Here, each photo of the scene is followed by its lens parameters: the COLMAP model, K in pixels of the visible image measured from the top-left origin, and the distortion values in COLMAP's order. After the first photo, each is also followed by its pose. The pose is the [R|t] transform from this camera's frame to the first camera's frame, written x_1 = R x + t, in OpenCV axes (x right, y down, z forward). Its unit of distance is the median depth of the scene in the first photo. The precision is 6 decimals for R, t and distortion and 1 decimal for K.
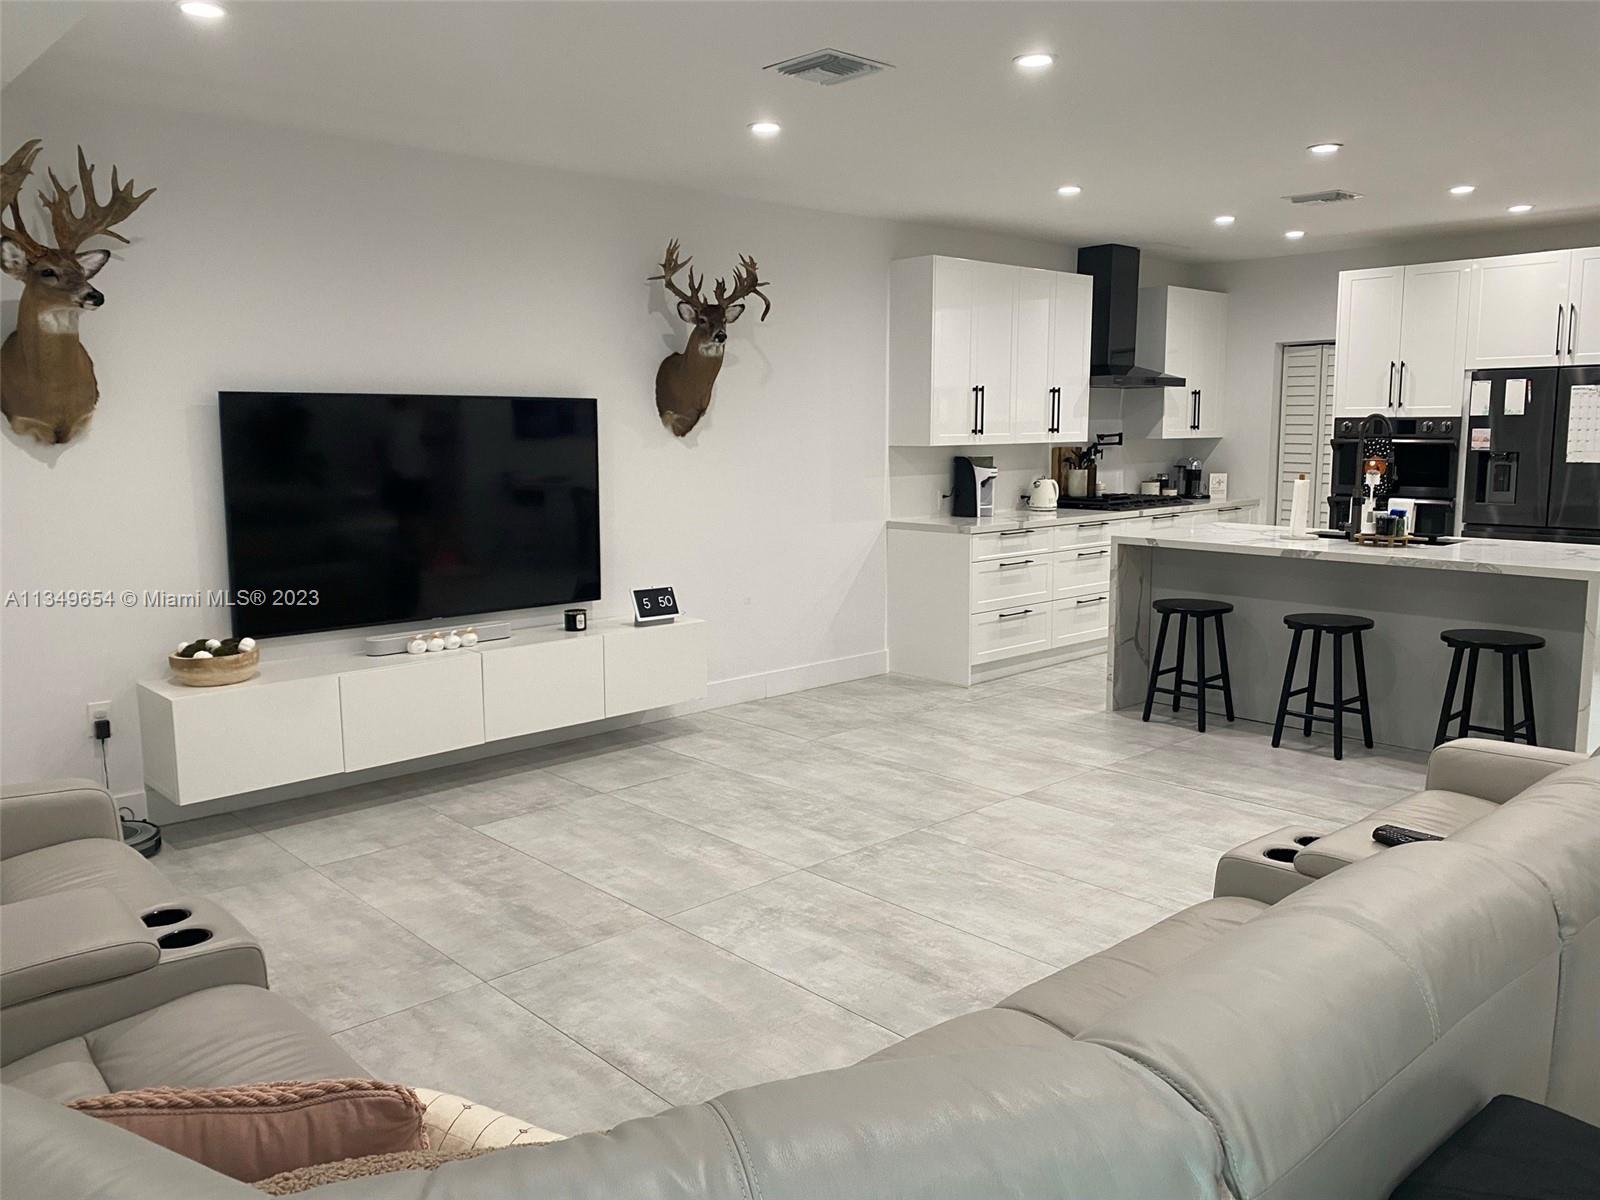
lens RADIAL K [[1224.6, 0, 799.7], [0, 1224.6, 584.9], [0, 0, 1]] dist [0.096307, -0.062362]
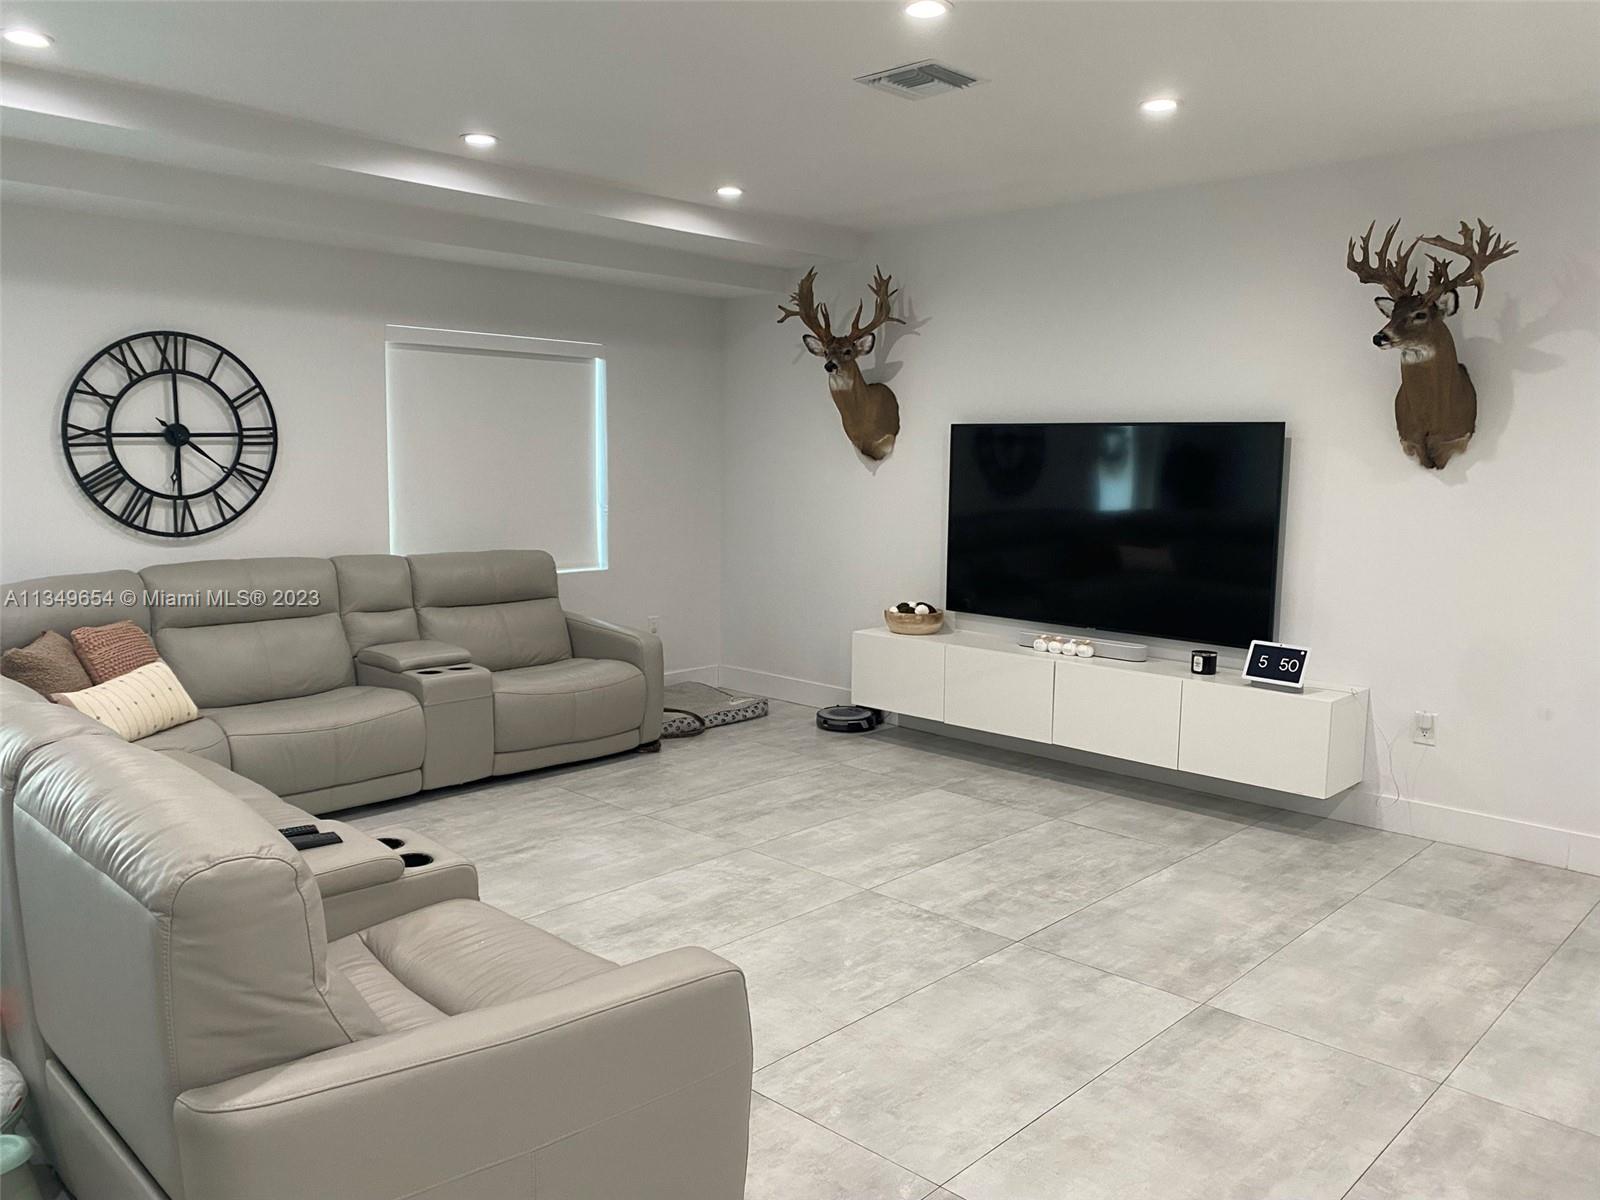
lens RADIAL K [[1224.6, 0, 790.2], [0, 1224.6, 603.2], [0, 0, 1]] dist [0.096307, -0.062362]
pose [[0.063433, 0.131565, -0.989276, 0.824898], [-0.149570, 0.981330, 0.120918, -0.093912], [0.986714, 0.140296, 0.081927, 0.707580]]
